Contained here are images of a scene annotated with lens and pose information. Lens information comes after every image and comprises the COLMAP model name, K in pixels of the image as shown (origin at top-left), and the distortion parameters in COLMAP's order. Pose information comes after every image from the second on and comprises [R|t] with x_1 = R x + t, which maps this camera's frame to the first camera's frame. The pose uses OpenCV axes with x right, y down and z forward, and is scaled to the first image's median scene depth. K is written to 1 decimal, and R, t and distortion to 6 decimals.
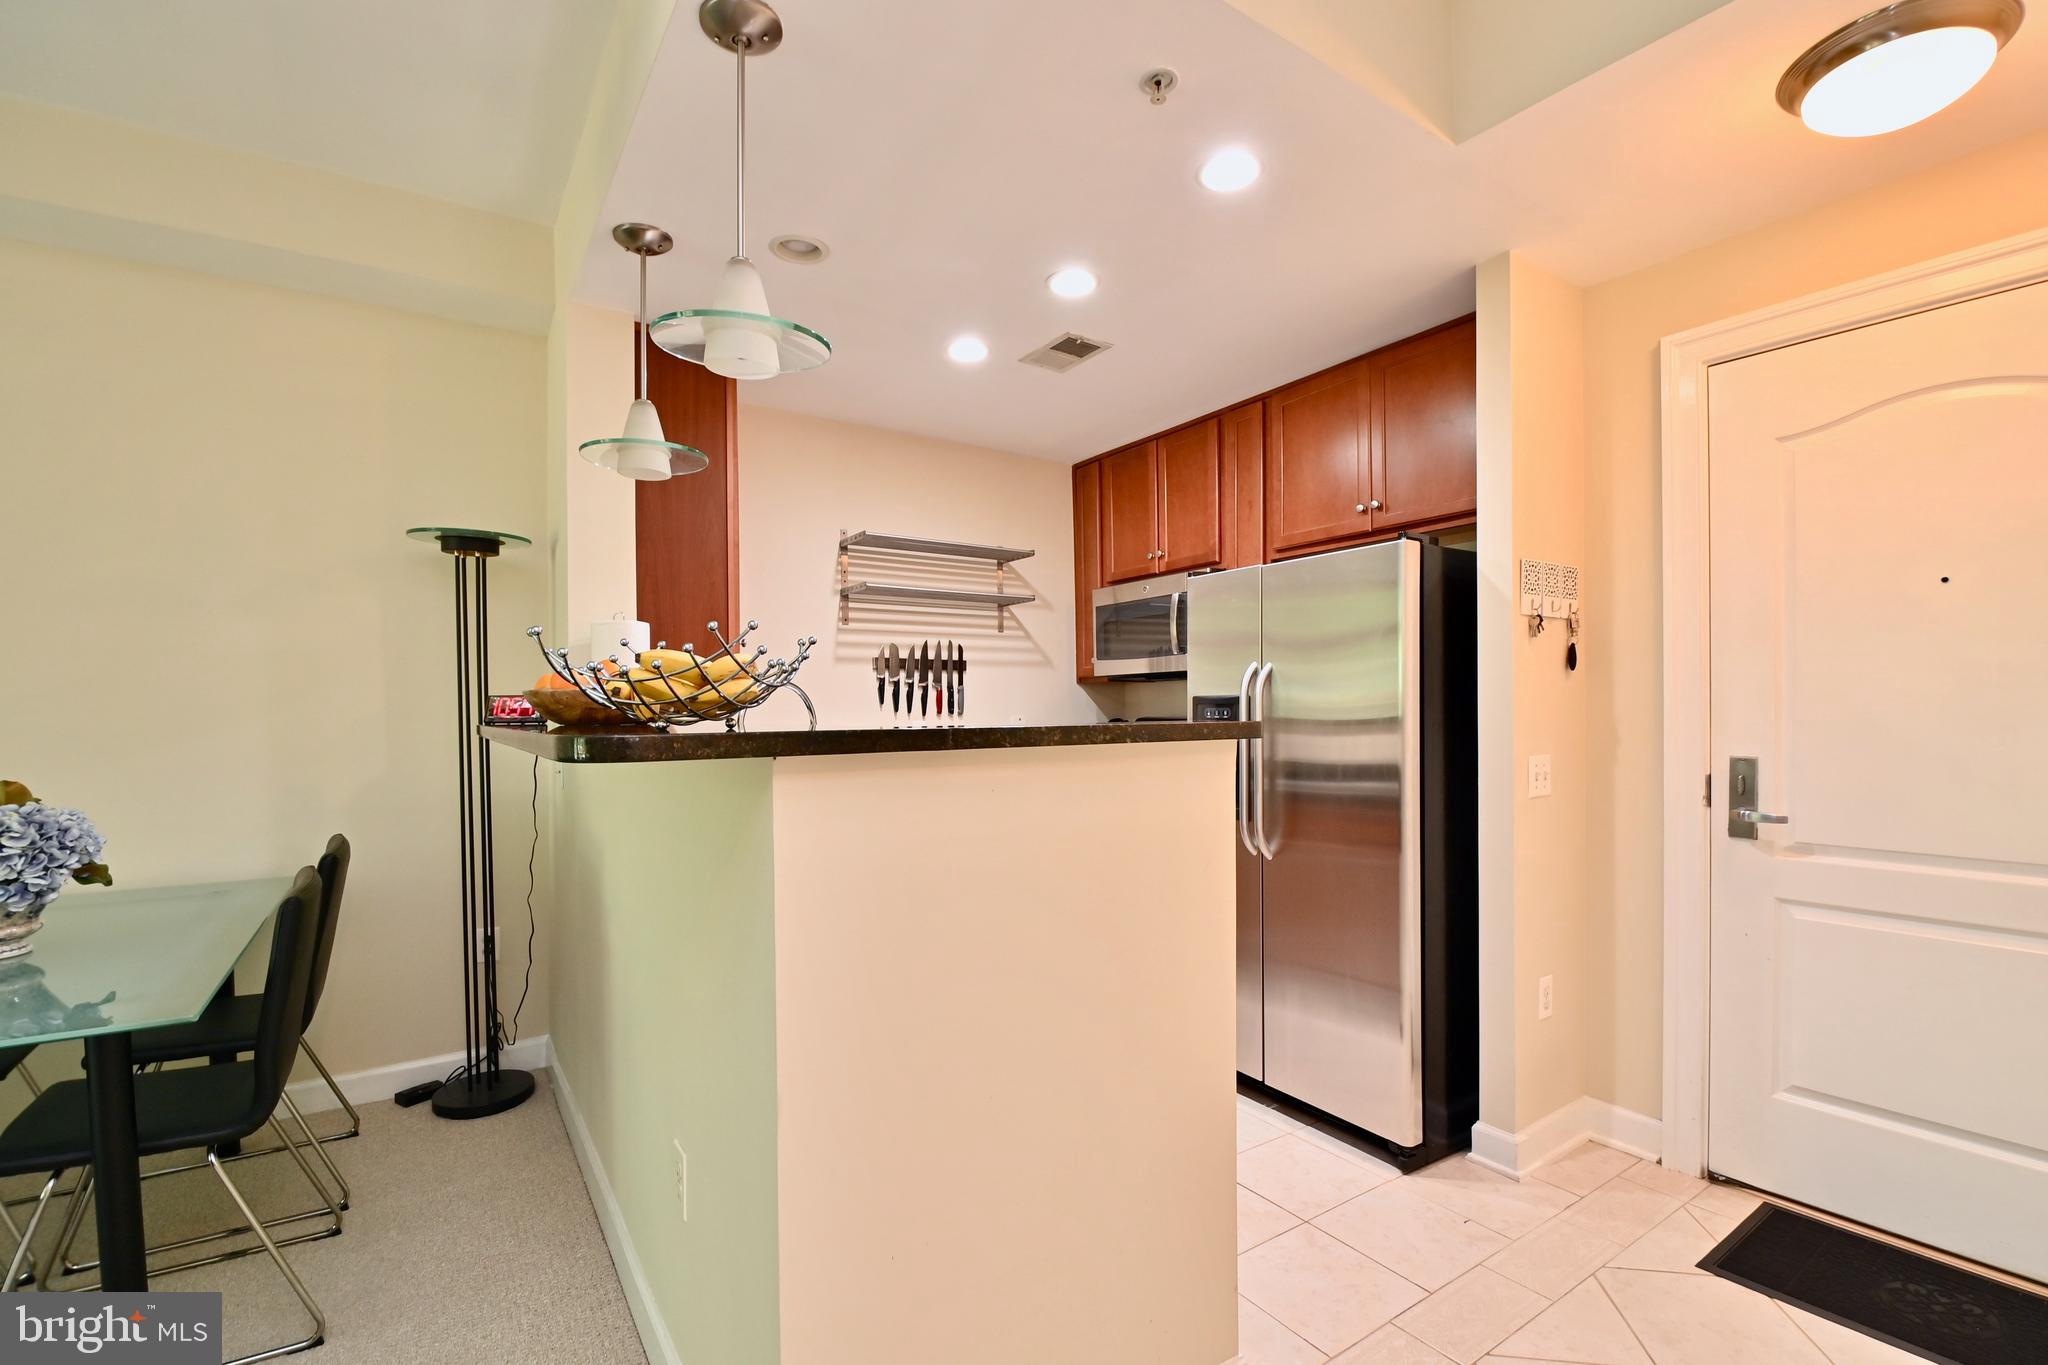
lens RADIAL K [[910.7, 0, 1034.2], [0, 910.7, 712.8], [0, 0, 1]] dist [0.005652, -0.016087]
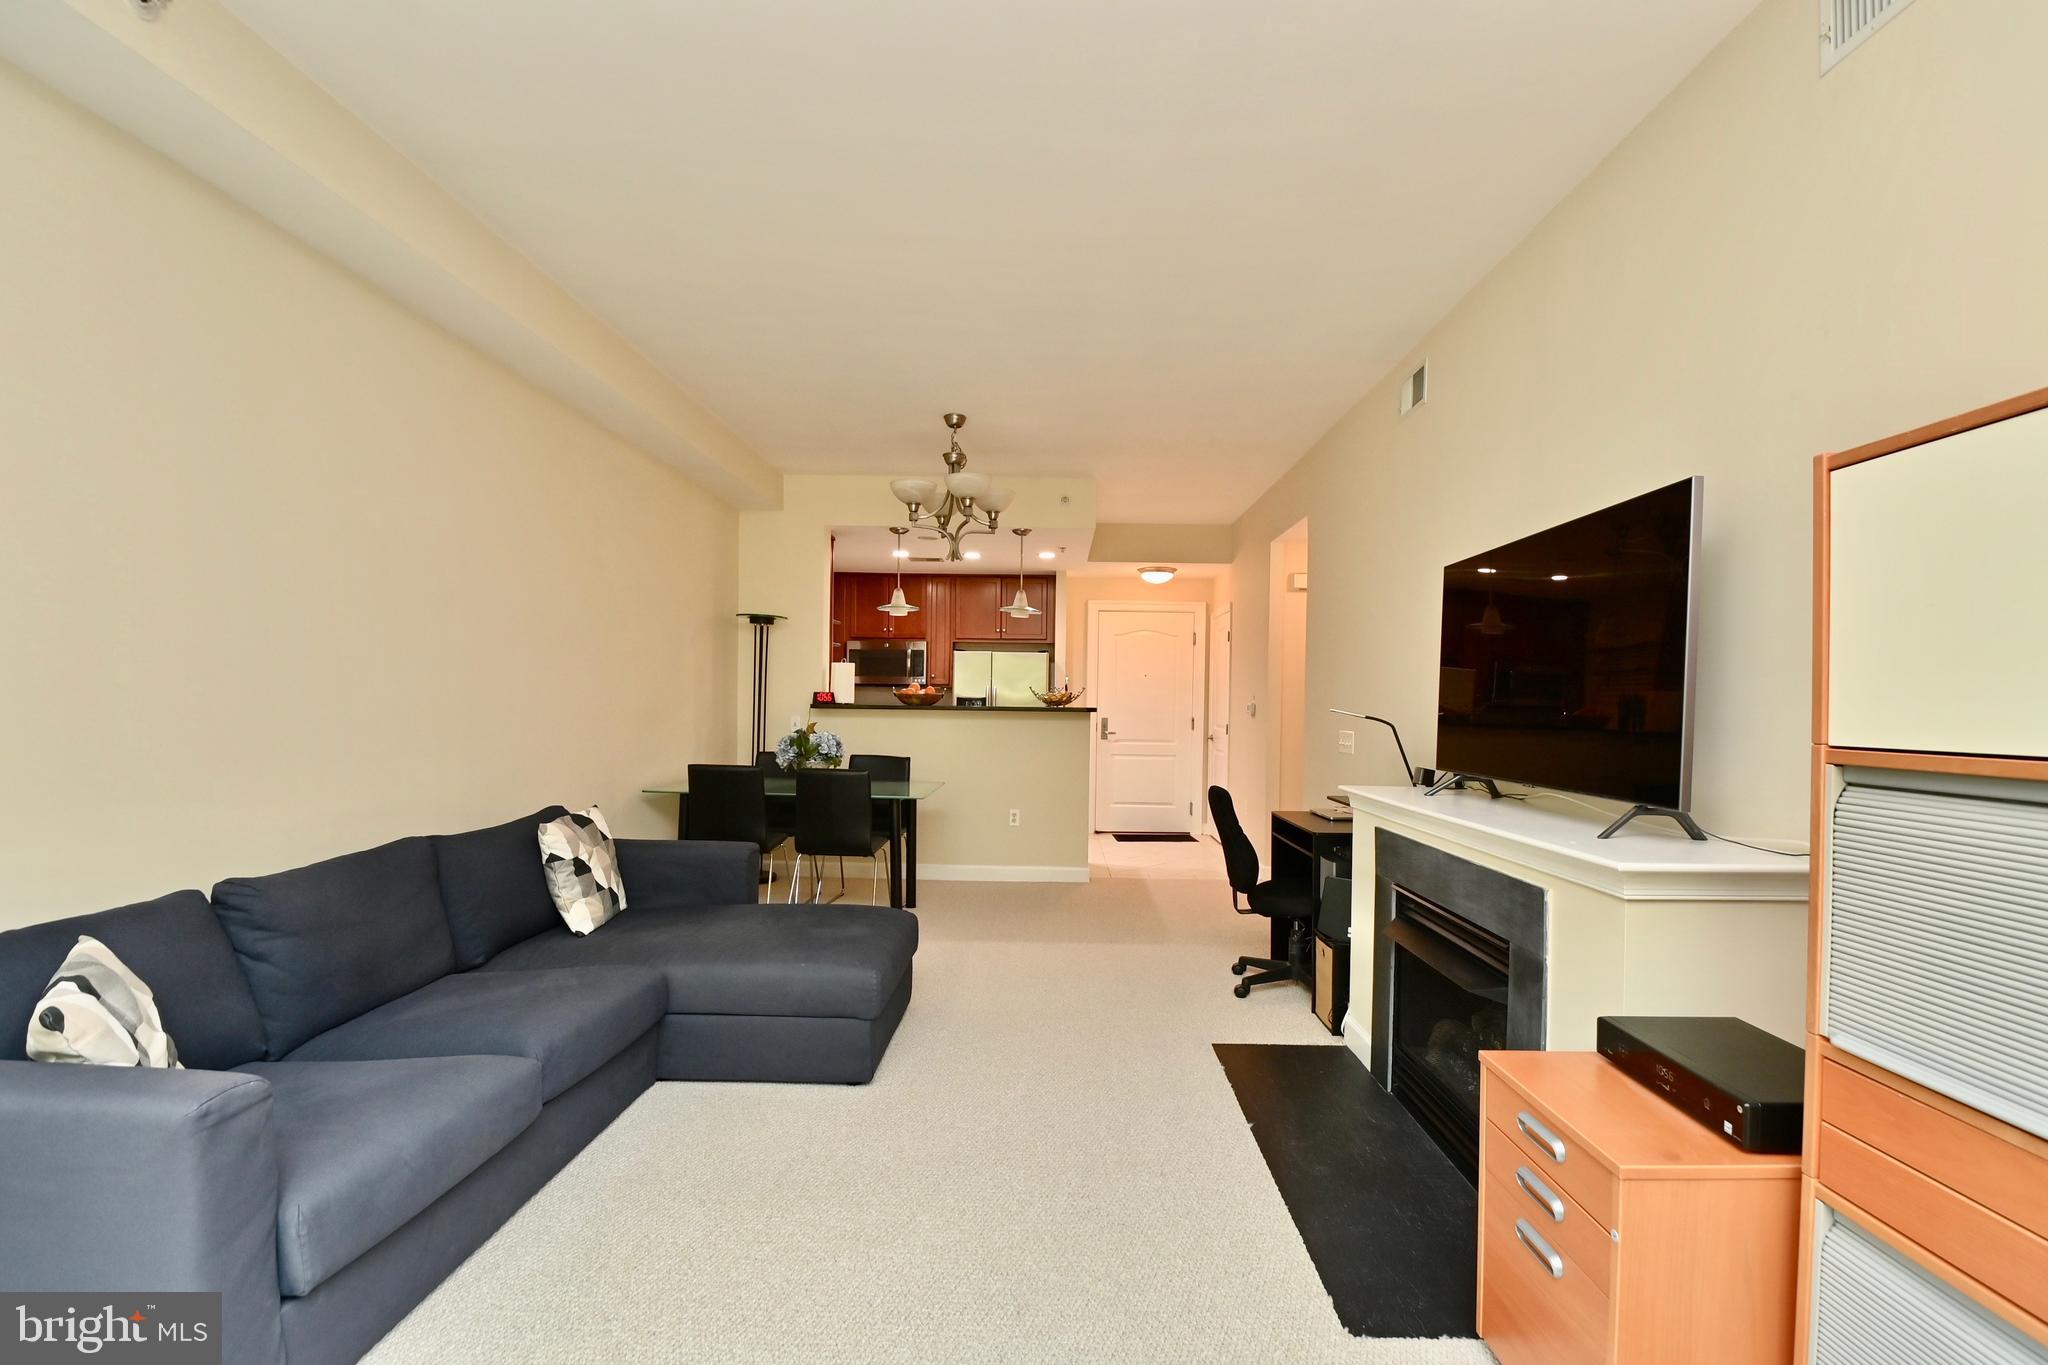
lens RADIAL K [[910.7, 0, 1056.8], [0, 910.7, 709.1], [0, 0, 1]] dist [0.005652, -0.016087]
pose [[0.565625, 0.010622, 0.824594, -1.958185], [-0.015563, 0.999876, -0.002204, 0.021044], [-0.824516, -0.011586, 0.565720, -0.780393]]
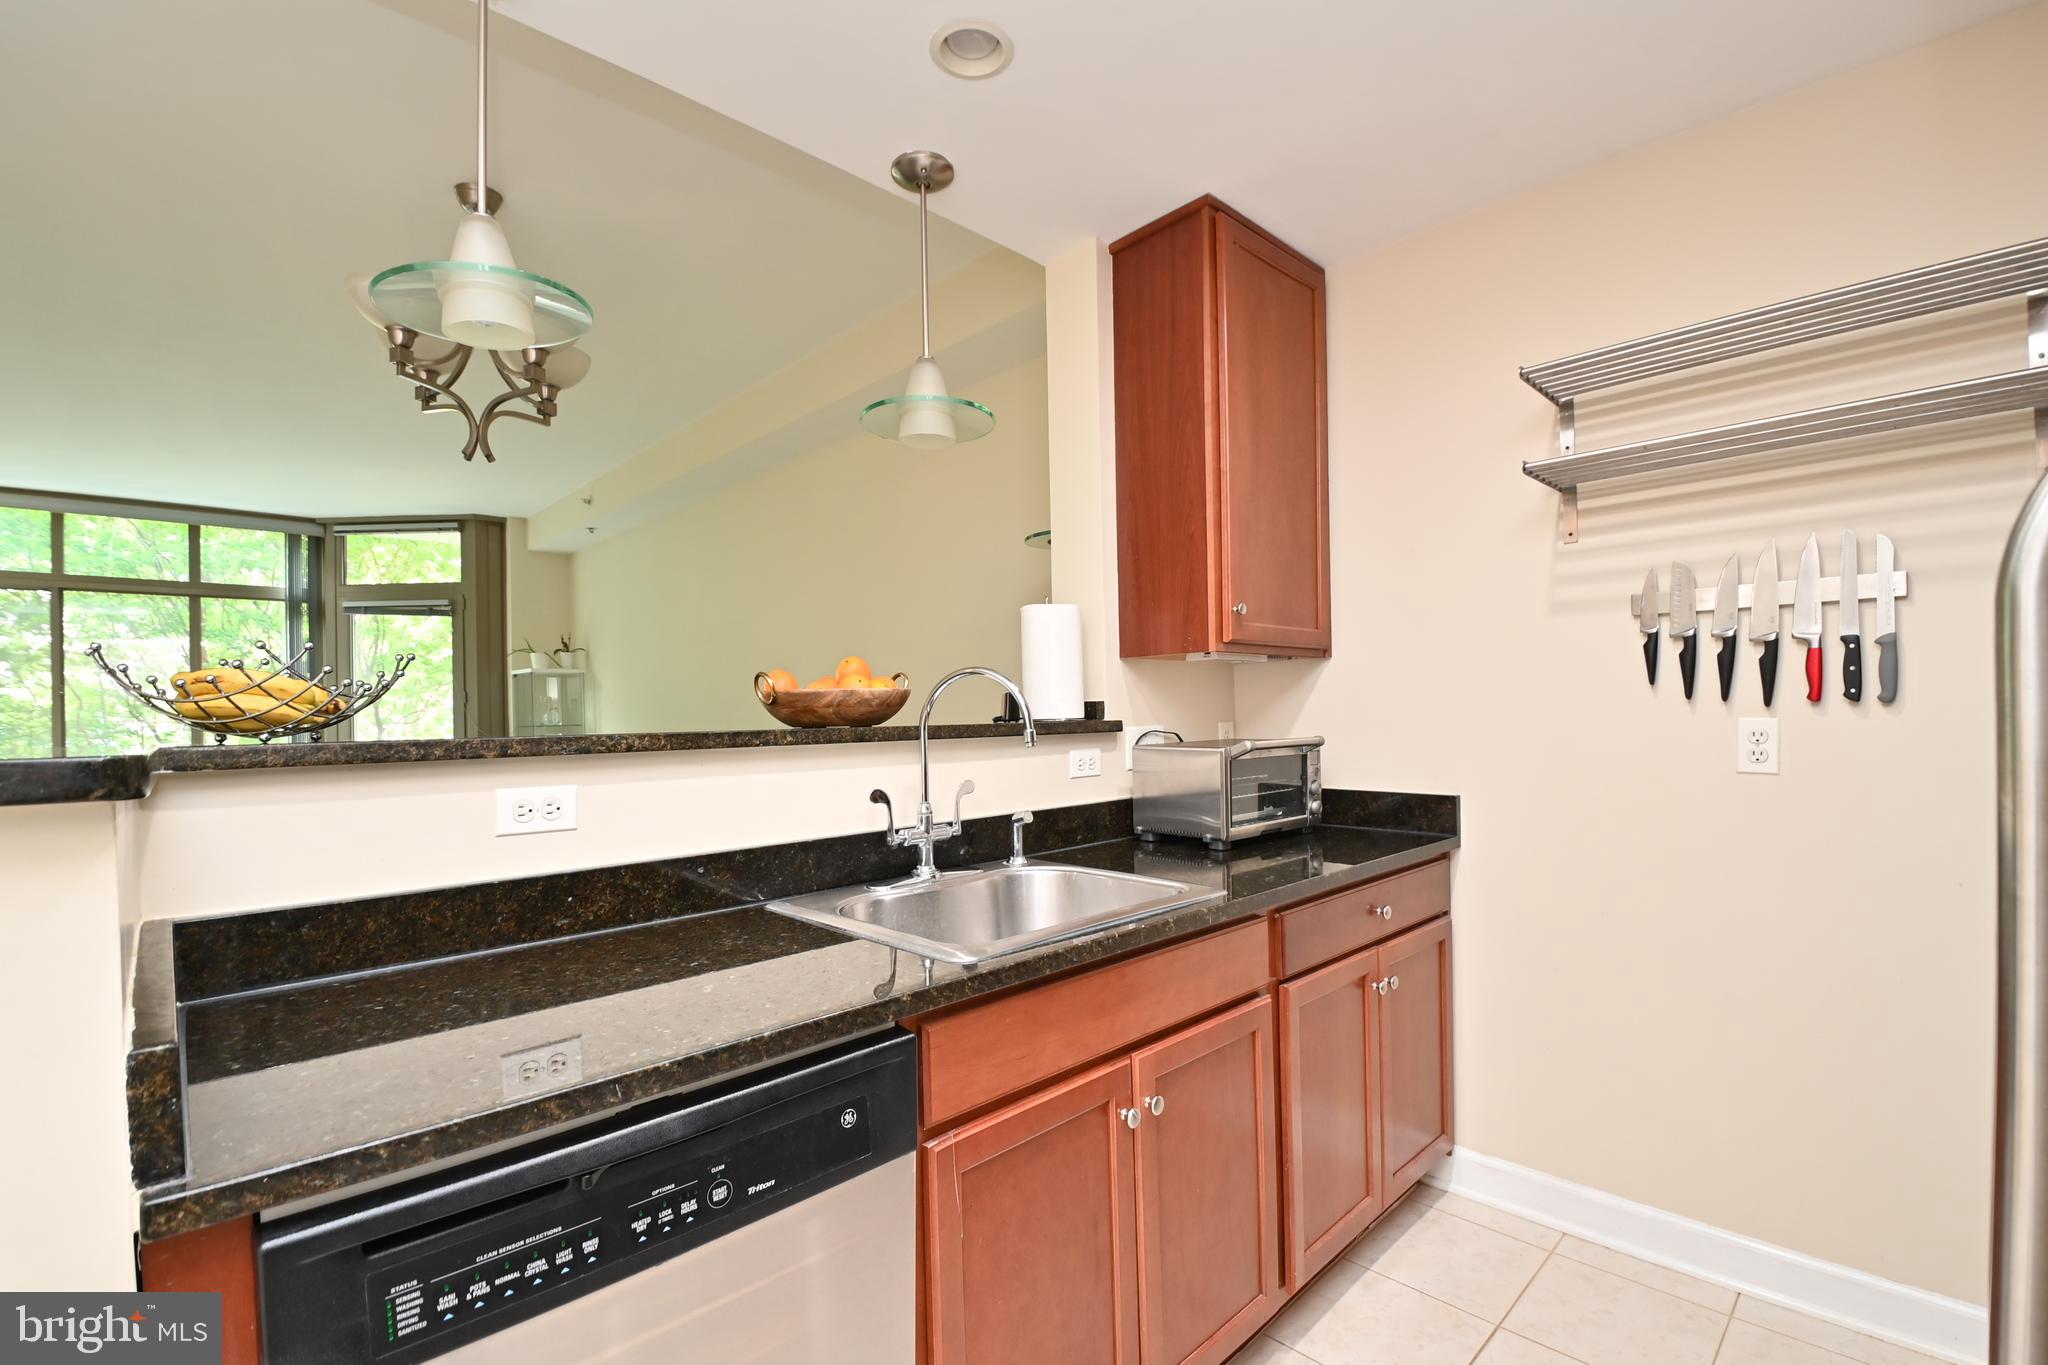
lens RADIAL K [[910.7, 0, 1060.4], [0, 910.7, 712.4], [0, 0, 1]] dist [0.005652, -0.016087]
pose [[0.182351, 0.003418, -0.983228, 0.368051], [0.013647, 0.999889, 0.006007, -0.000998], [0.983139, -0.014513, 0.182284, 0.775391]]
